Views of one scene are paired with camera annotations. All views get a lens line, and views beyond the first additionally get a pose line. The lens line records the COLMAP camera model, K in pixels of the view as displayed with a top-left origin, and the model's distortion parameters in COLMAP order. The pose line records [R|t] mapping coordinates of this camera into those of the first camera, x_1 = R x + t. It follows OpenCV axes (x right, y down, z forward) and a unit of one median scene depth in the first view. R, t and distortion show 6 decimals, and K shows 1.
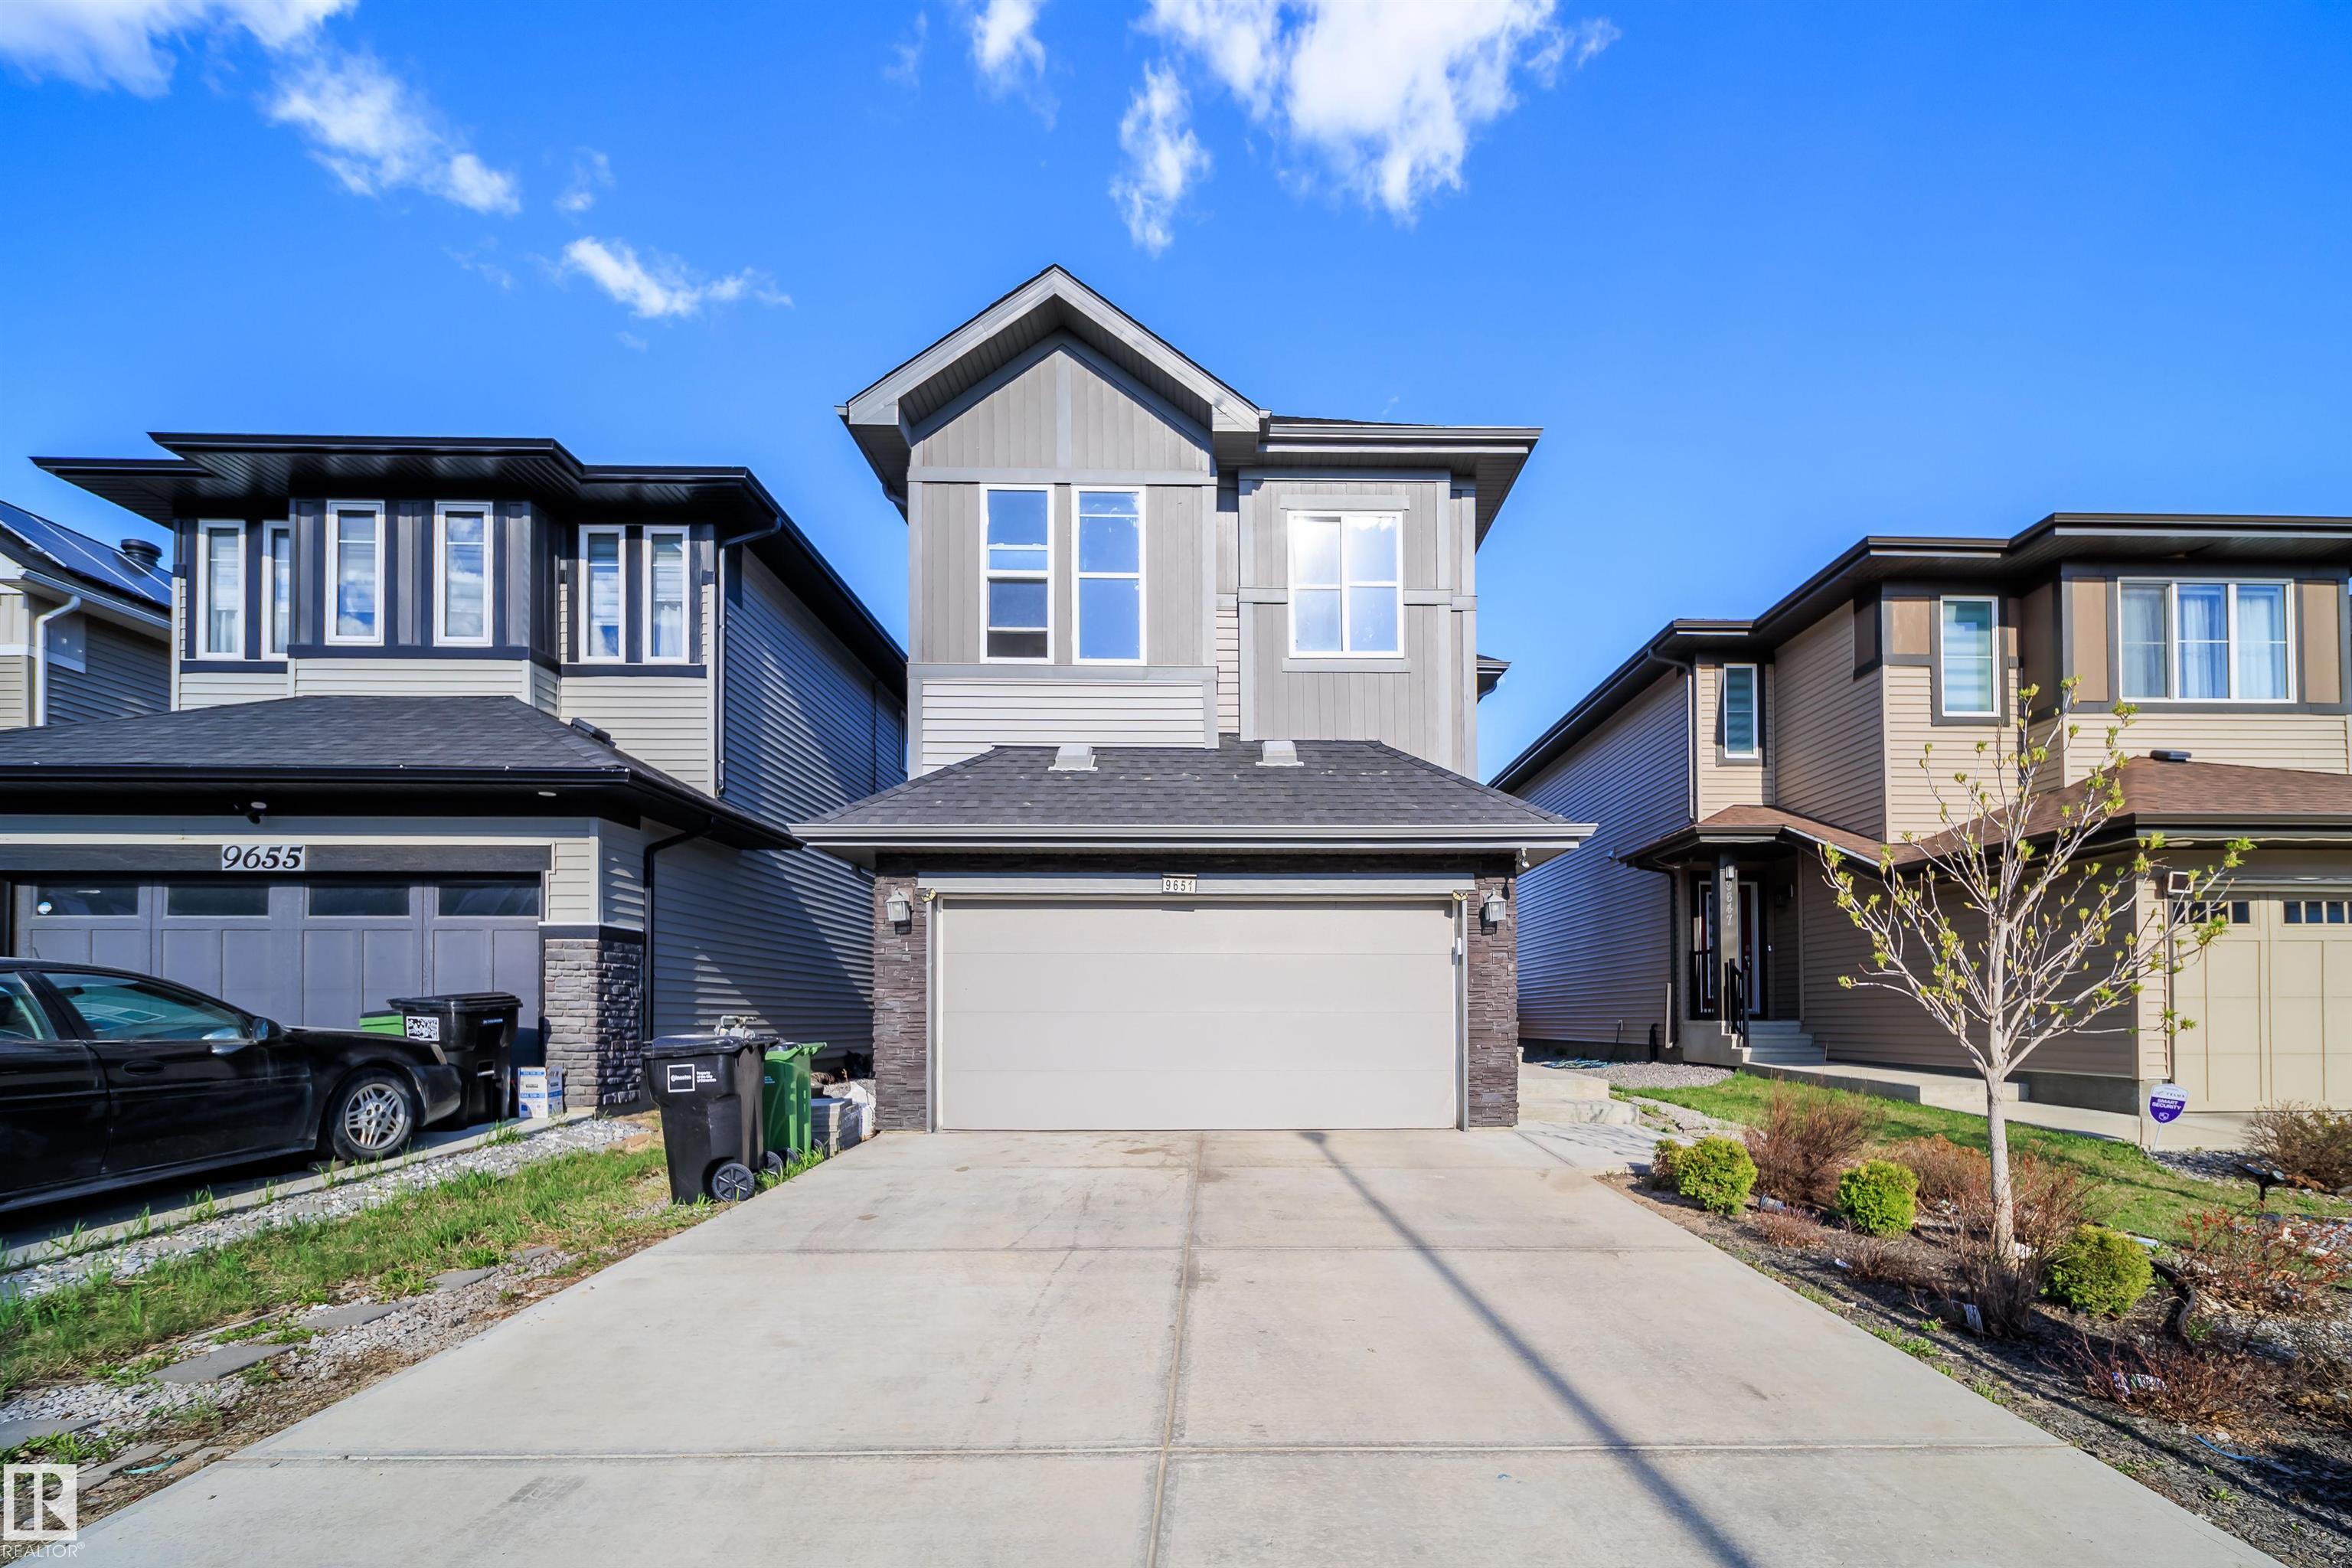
lens RADIAL K [[942.3, 0, 1180.5], [0, 942.3, 1005.8], [0, 0, 1]] dist [0.002697, 0.000142]
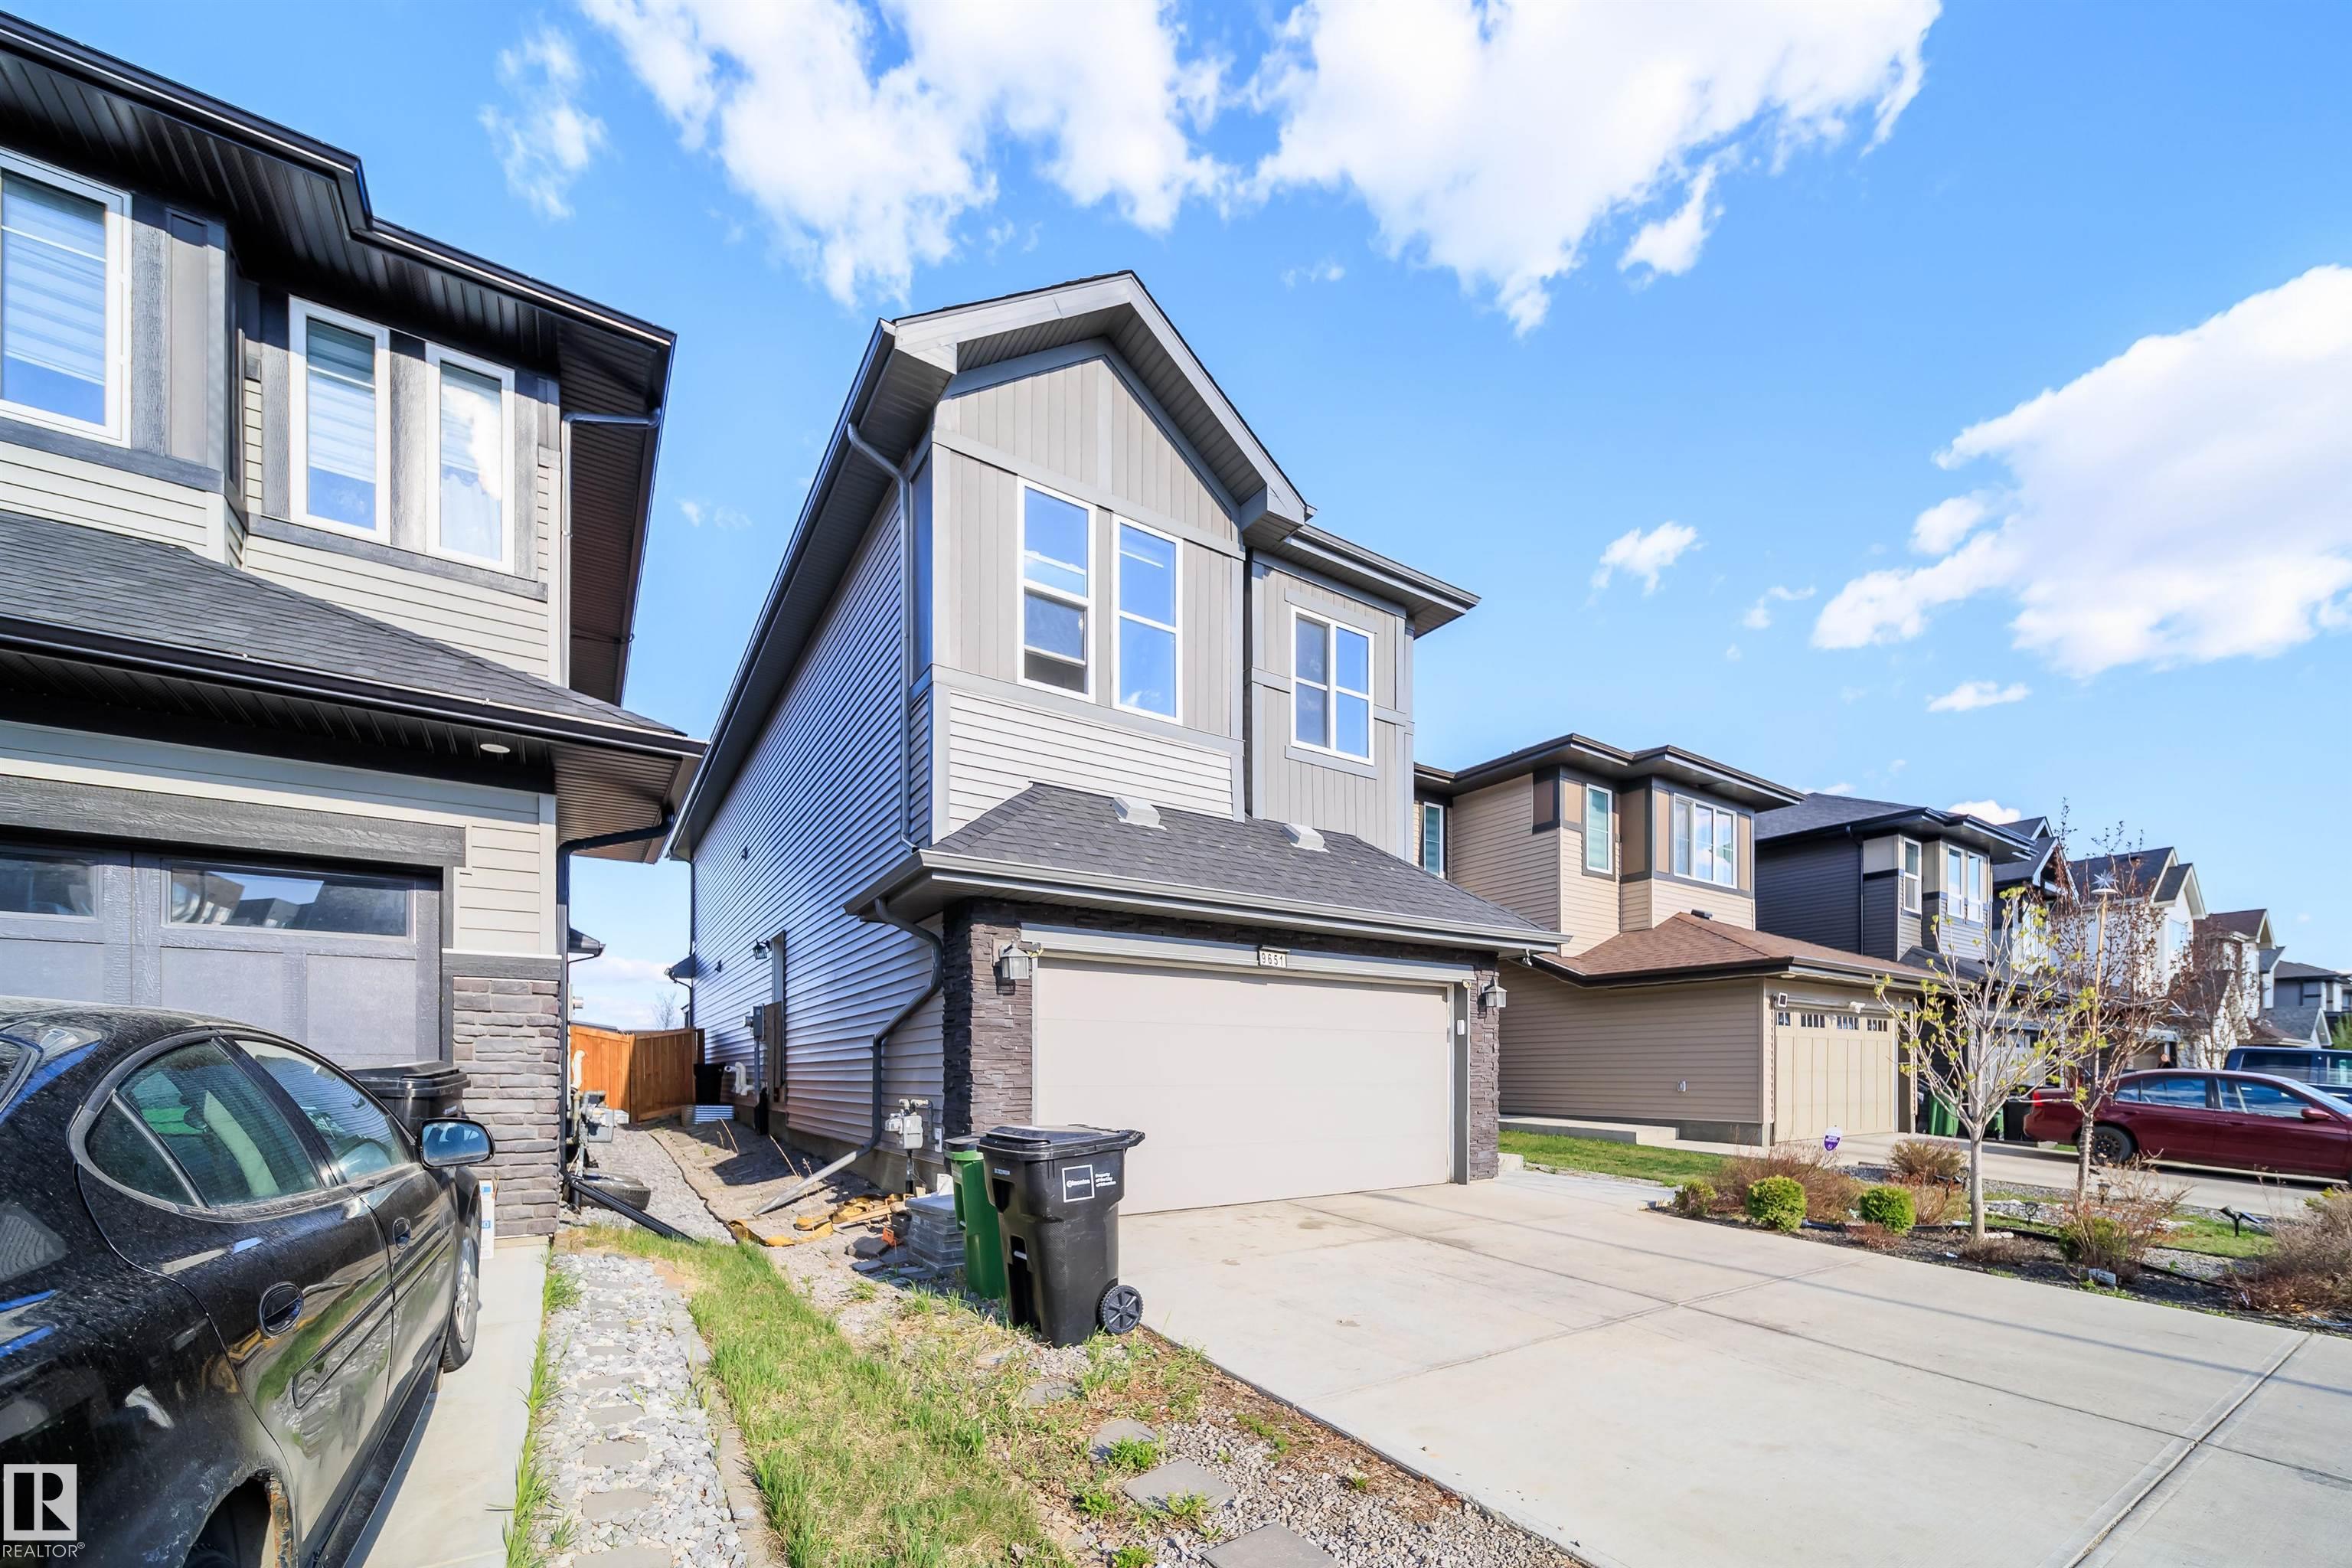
lens RADIAL K [[923.3, 0, 1177.3], [0, 923.3, 1072.3], [0, 0, 1]] dist [0.001078, -0.000116]
pose [[0.839705, -0.000255, 0.543043, -0.551584], [-0.006362, 0.999927, 0.010307, -0.014536], [-0.543006, -0.012110, 0.839642, 0.200044]]
